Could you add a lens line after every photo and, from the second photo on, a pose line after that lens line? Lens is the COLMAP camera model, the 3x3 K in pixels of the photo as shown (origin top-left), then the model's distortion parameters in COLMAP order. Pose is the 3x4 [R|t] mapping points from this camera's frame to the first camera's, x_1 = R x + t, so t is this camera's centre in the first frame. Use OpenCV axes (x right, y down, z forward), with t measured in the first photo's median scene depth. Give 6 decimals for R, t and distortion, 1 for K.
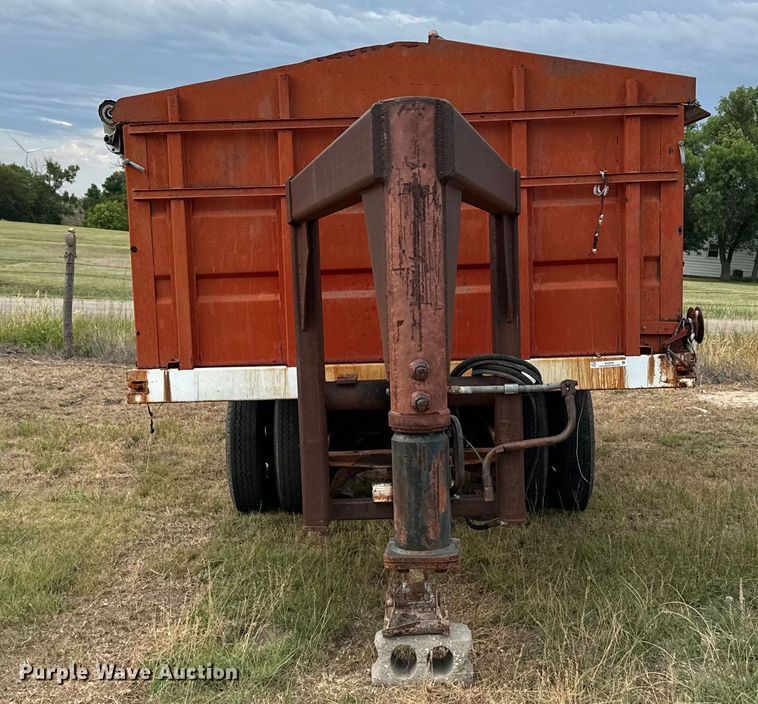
lens RADIAL K [[1183.0, 0, 386.6], [0, 1183.0, 386.8], [0, 0, 1]] dist [0.188885, 0.000000]
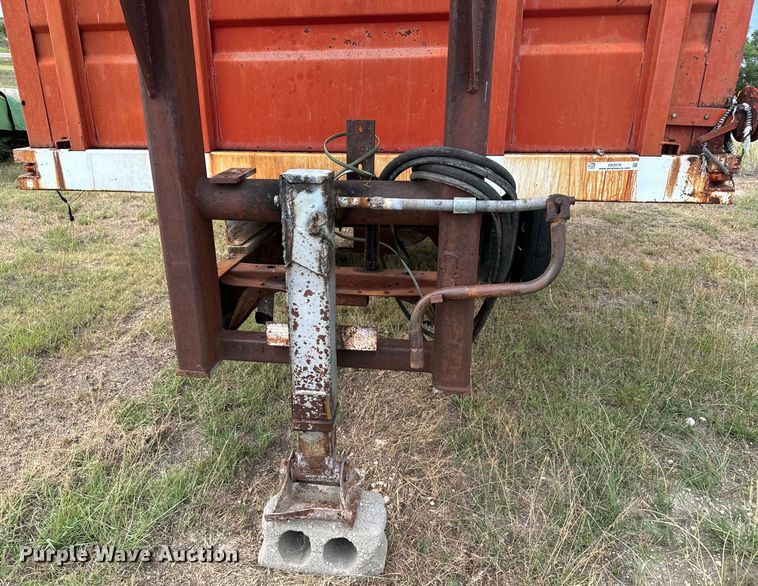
lens RADIAL K [[574.9, 0, 350.7], [0, 574.9, 315.7], [0, 0, 1]] dist [0.033724, -0.045829]
pose [[0.988449, 0.077028, -0.130520, 0.081176], [-0.039463, 0.962313, 0.269066, -0.019927], [0.146327, -0.260807, 0.954237, 0.616457]]
